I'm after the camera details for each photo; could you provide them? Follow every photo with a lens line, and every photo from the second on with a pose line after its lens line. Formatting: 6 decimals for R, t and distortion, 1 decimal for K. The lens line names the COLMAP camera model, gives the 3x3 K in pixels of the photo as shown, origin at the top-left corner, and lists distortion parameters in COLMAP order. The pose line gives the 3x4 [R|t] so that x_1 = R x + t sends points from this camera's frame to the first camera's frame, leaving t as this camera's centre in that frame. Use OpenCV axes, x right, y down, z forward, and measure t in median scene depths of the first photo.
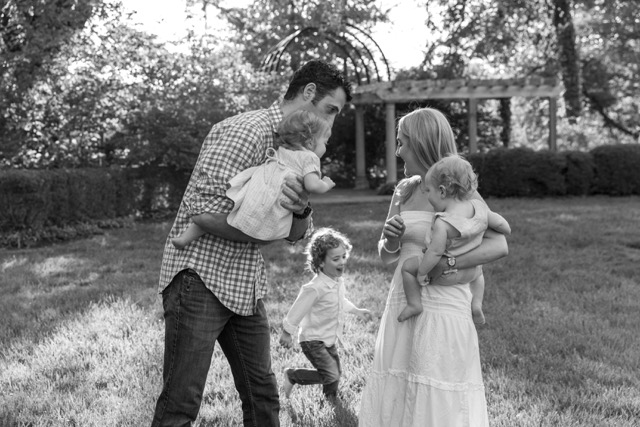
lens RADIAL K [[1088.8, 0, 307.0], [0, 1088.8, 211.0], [0, 0, 1]] dist [0.009658, -0.012663]
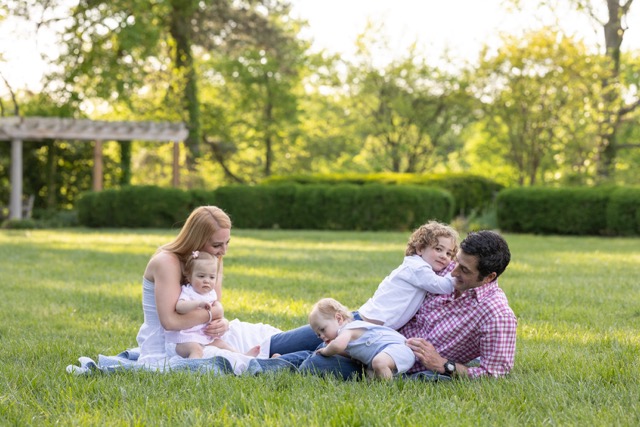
lens RADIAL K [[1540.8, 0, 320.0], [0, 1540.8, 213.5], [0, 0, 1]] dist [0.367800, 0.094533]
pose [[0.946333, 0.028077, 0.321973, -0.129907], [-0.009244, 0.998163, -0.059873, 0.056117], [-0.323062, 0.053683, 0.944854, -0.474445]]
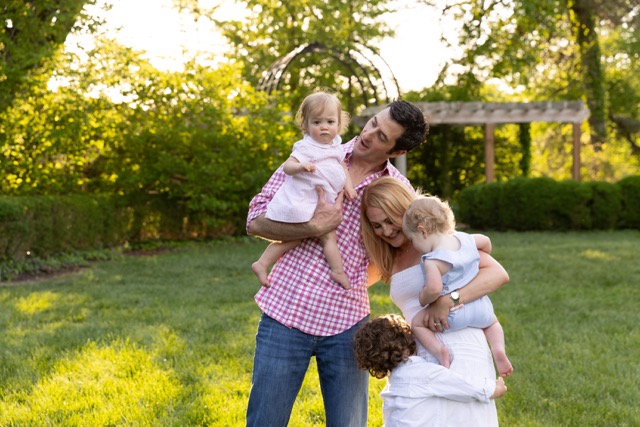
lens RADIAL K [[1203.3, 0, 320.0], [0, 1203.3, 213.5], [0, 0, 1]] dist [0.004470, 0.069316]
pose [[0.999856, 0.010059, 0.013667, -0.004672], [-0.009715, 0.999640, -0.024998, -0.000234], [-0.013913, 0.024861, 0.999594, -0.010841]]
